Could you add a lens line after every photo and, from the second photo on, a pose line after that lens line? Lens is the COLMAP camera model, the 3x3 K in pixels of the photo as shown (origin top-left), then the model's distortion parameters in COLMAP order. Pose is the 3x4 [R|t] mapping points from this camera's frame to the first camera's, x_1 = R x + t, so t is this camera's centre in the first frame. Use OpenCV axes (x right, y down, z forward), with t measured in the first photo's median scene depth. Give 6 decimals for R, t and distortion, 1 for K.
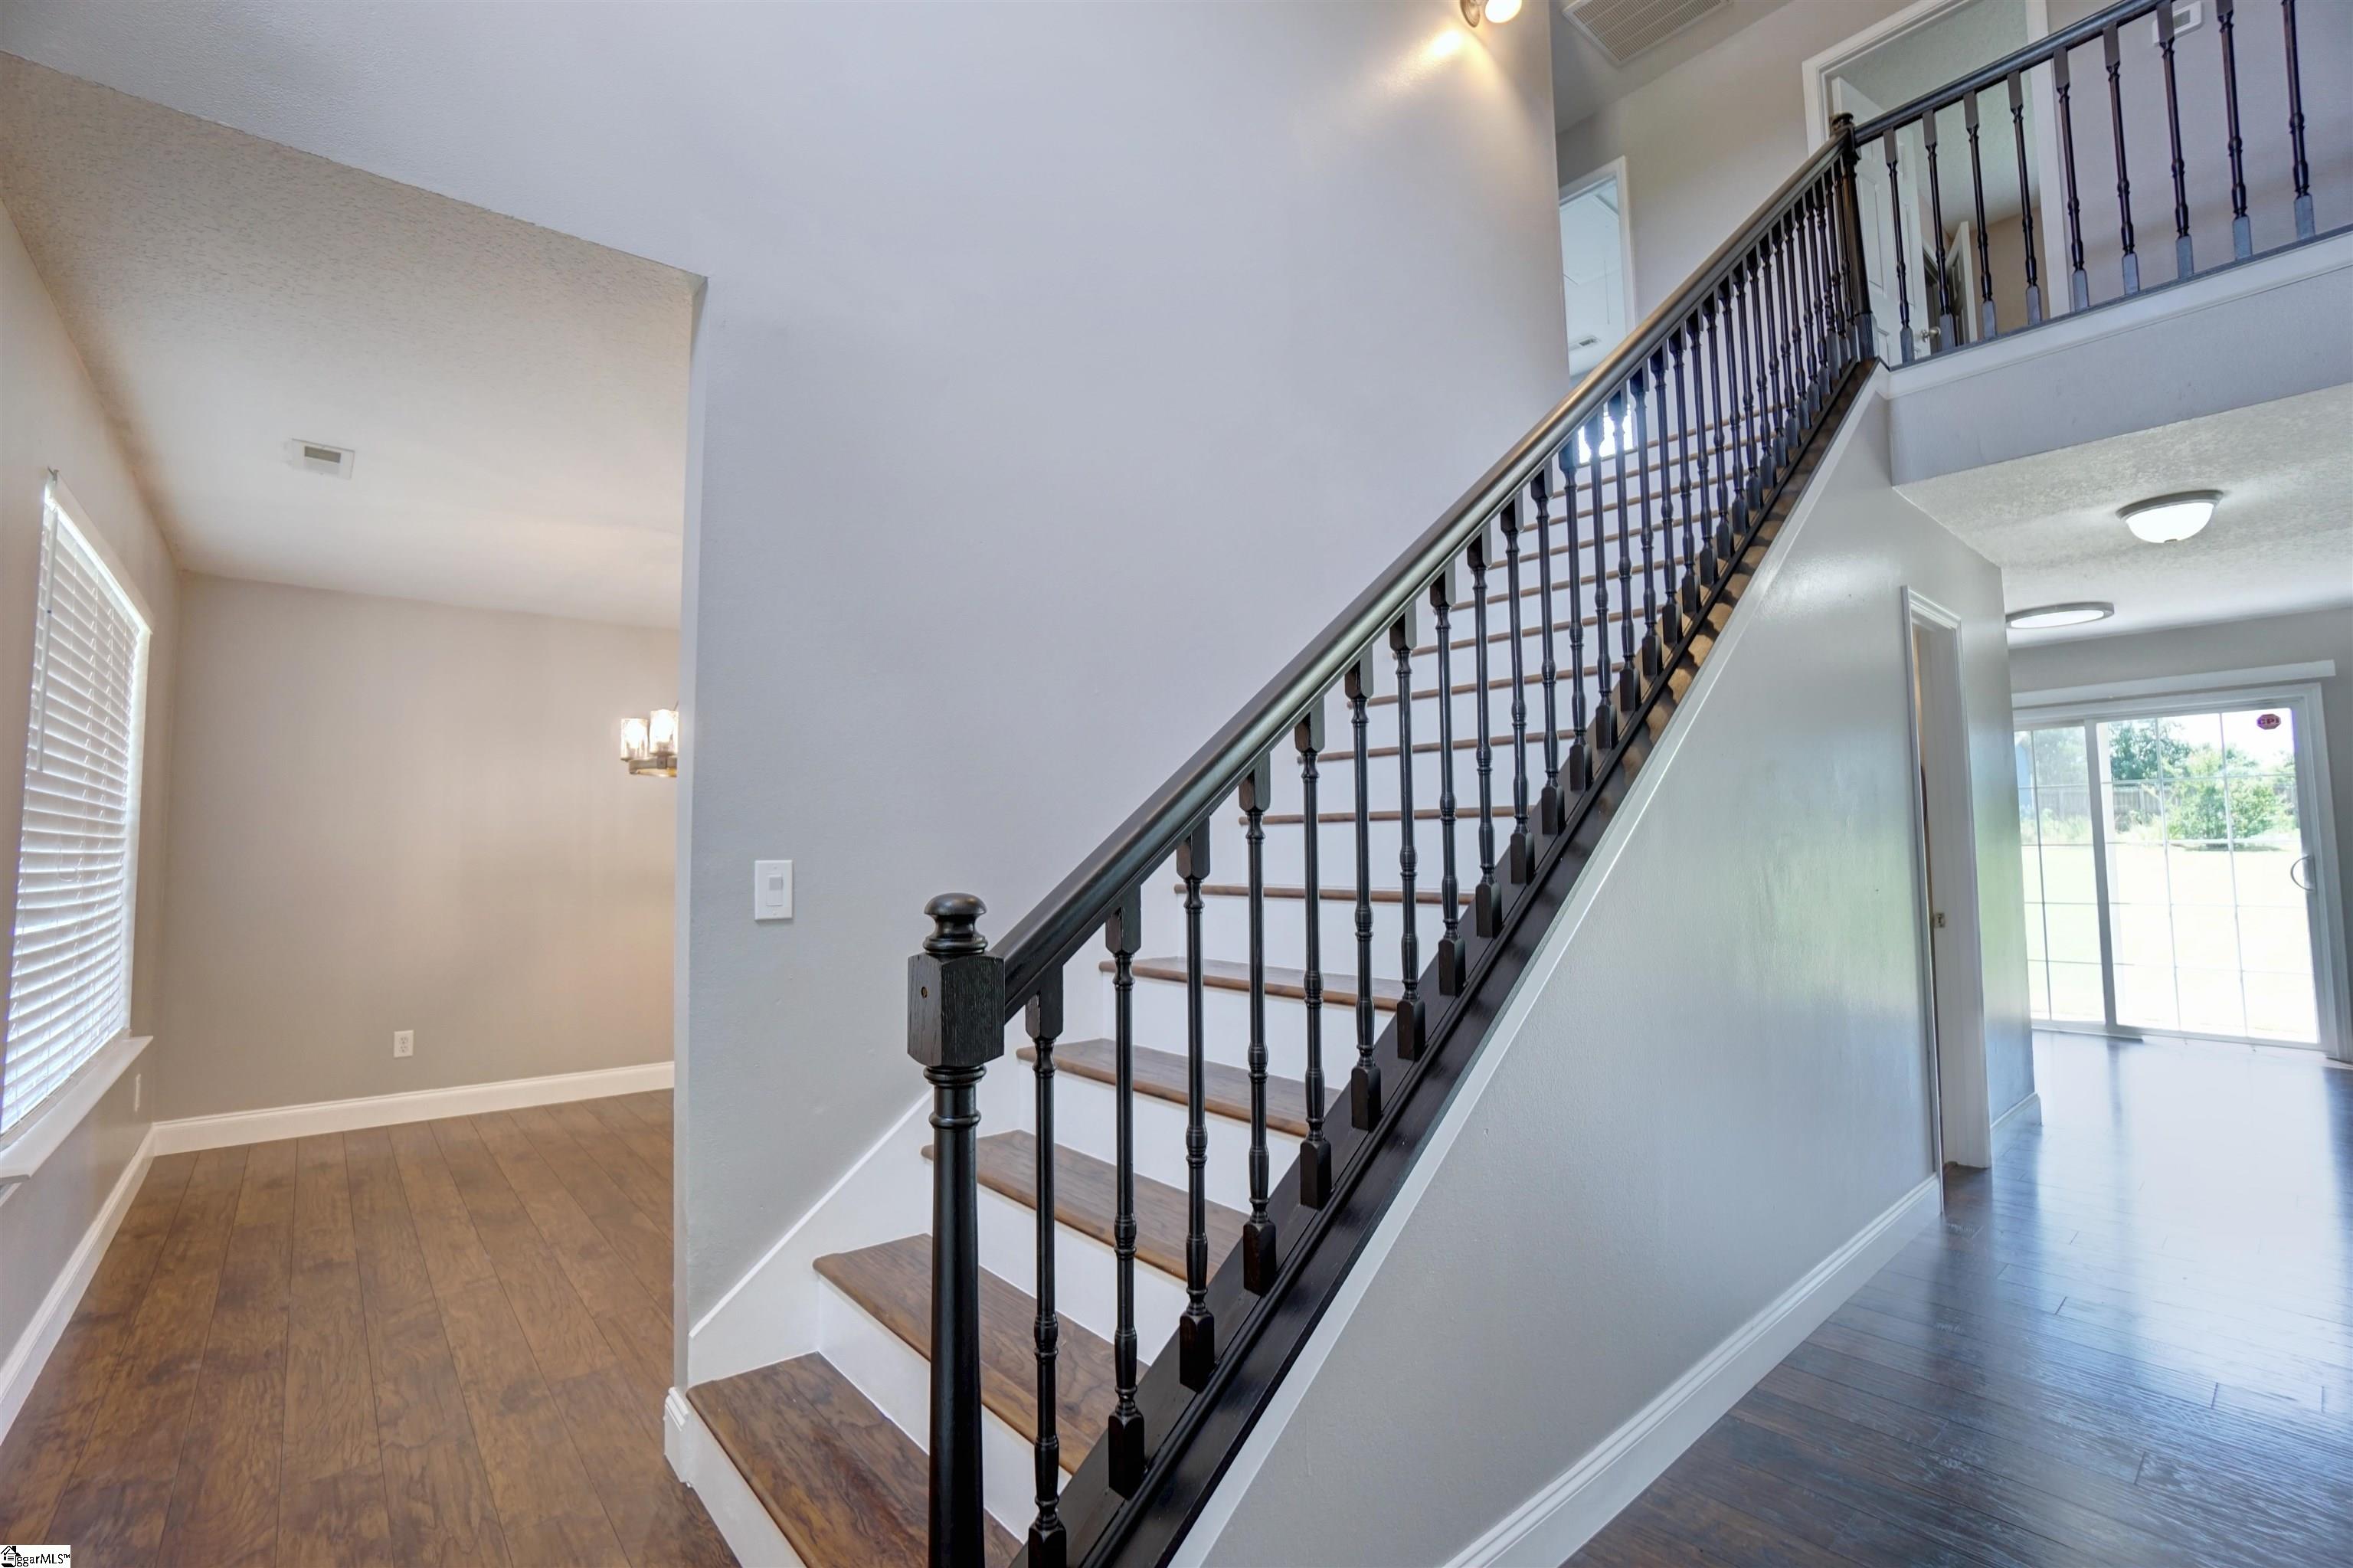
lens RADIAL K [[1019.8, 0, 1188.8], [0, 1019.8, 781.2], [0, 0, 1]] dist [-0.034742, 0.007608]
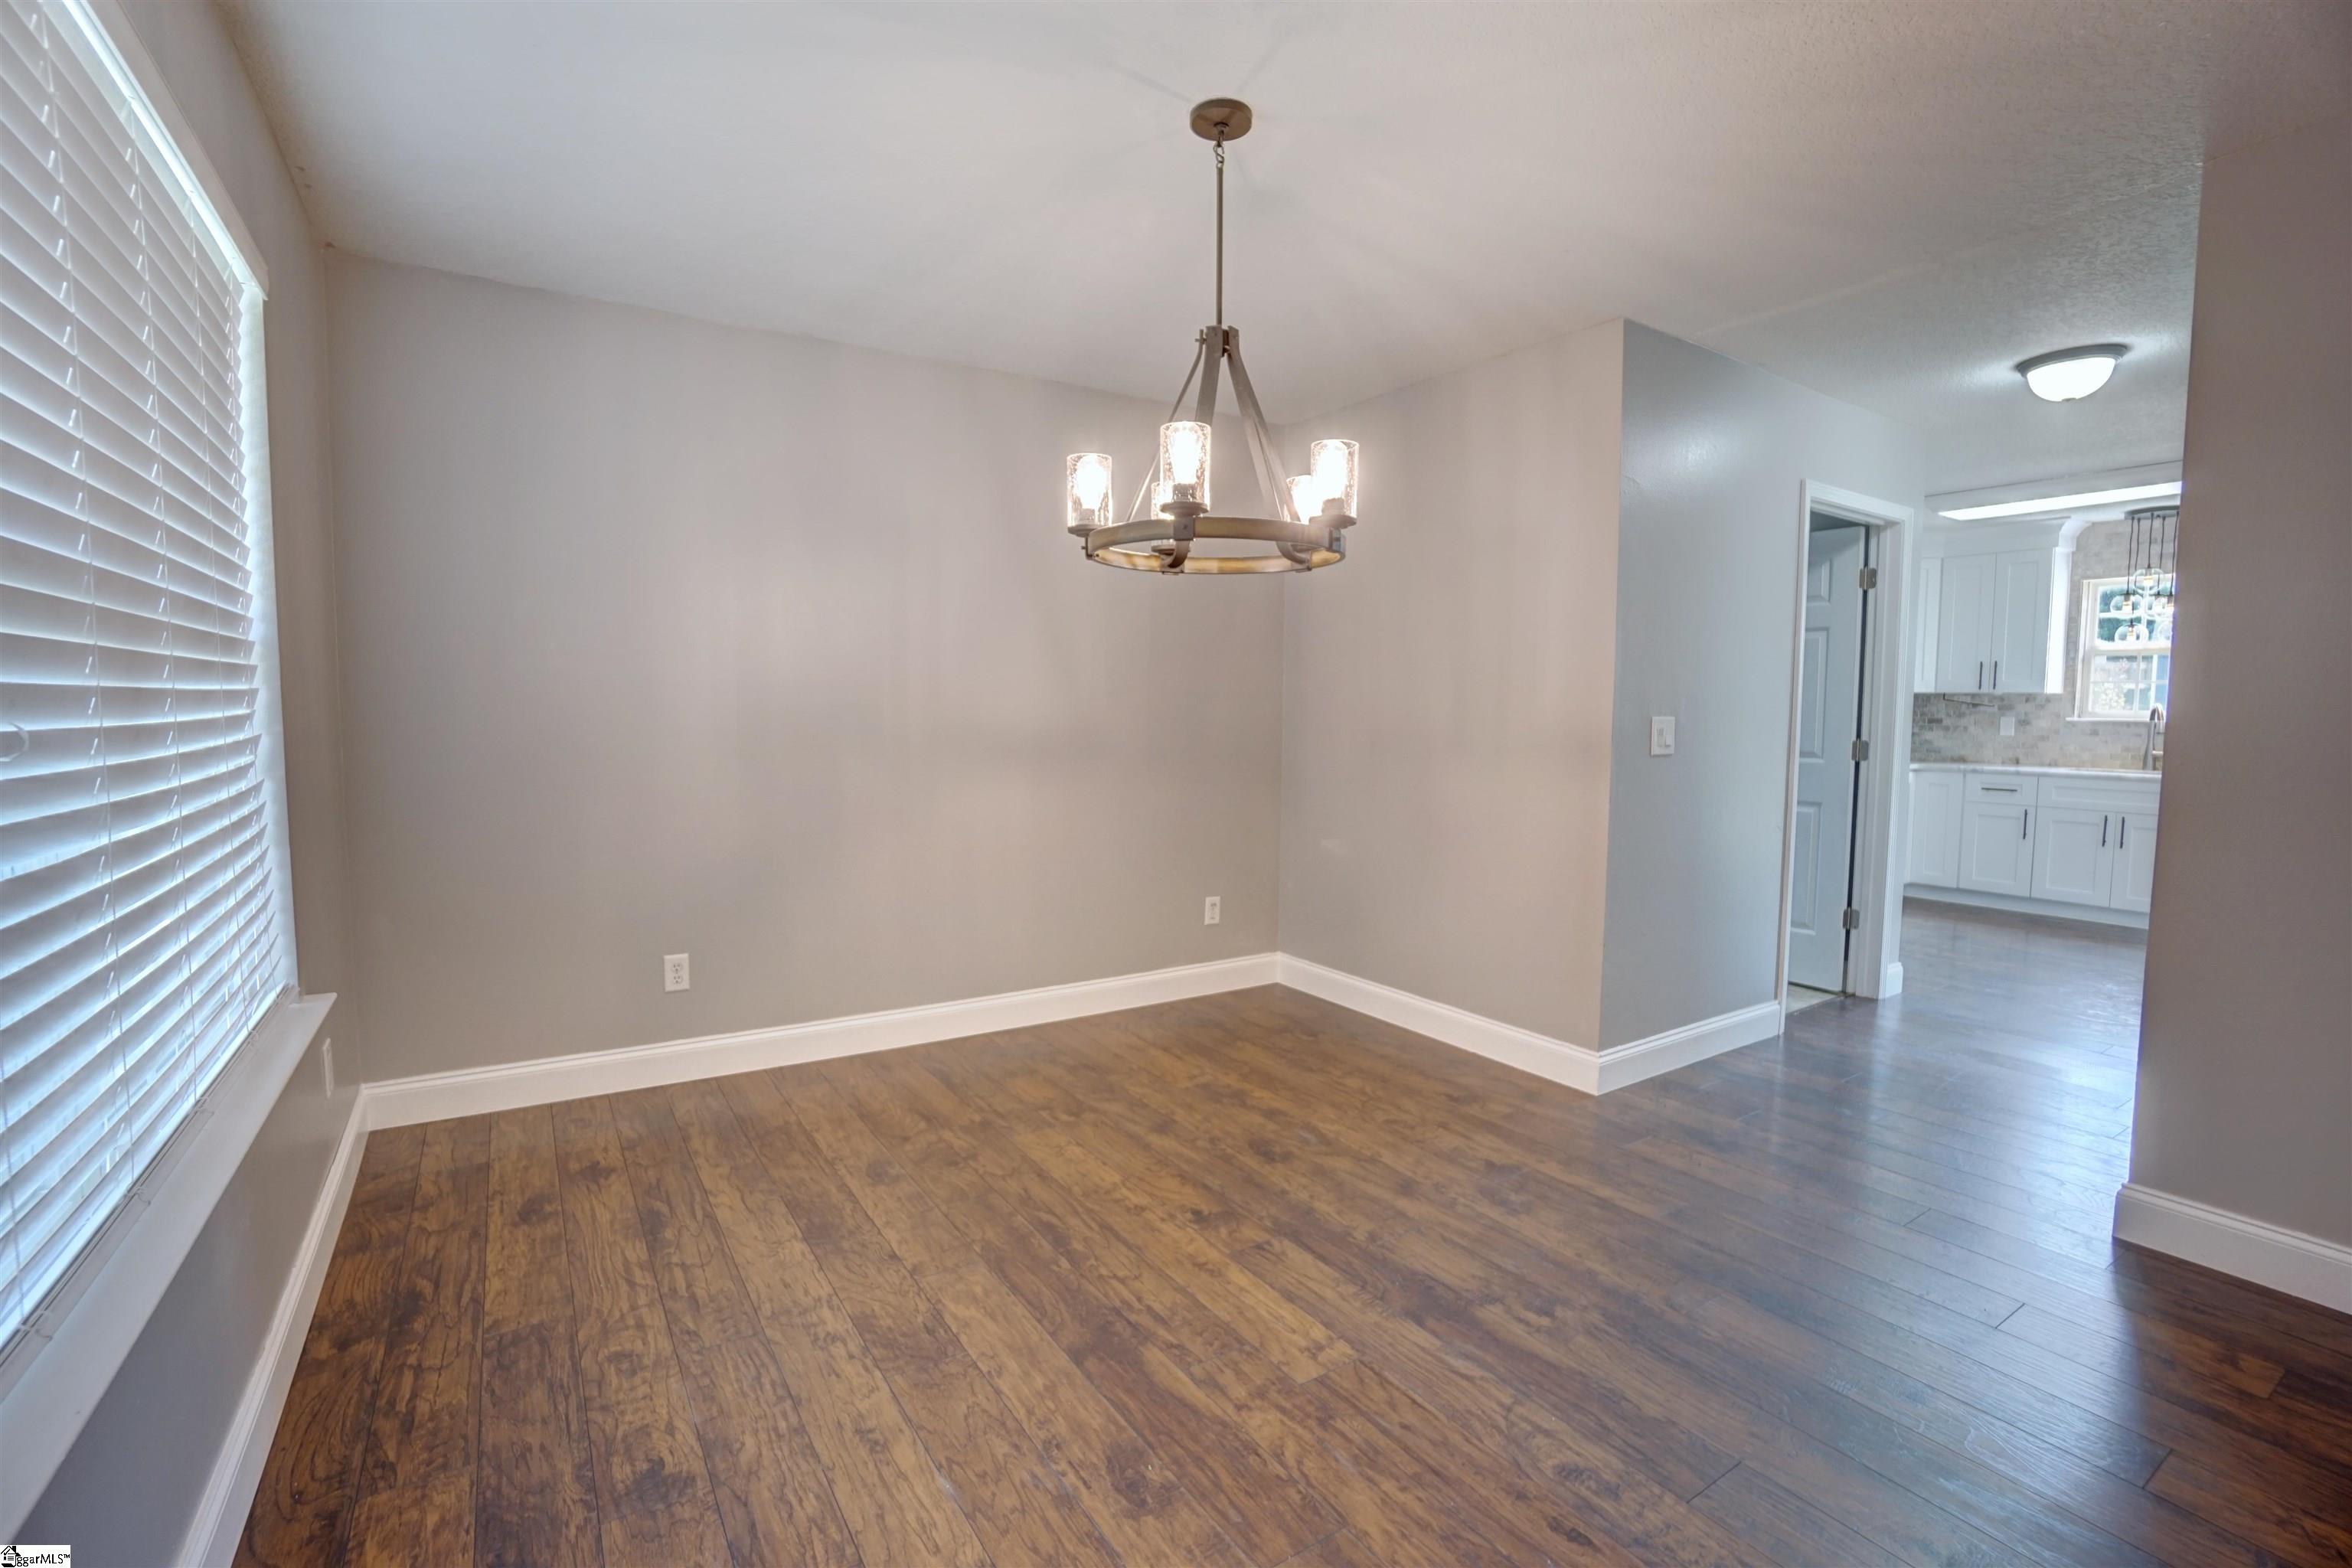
lens RADIAL K [[1019.4, 0, 1177.1], [0, 1019.4, 781.8], [0, 0, 1]] dist [-0.034742, 0.007608]
pose [[0.990914, 0.029407, -0.131243, -0.457350], [-0.010935, 0.990189, 0.139304, 0.037571], [0.134052, -0.136604, 0.981514, 0.484499]]
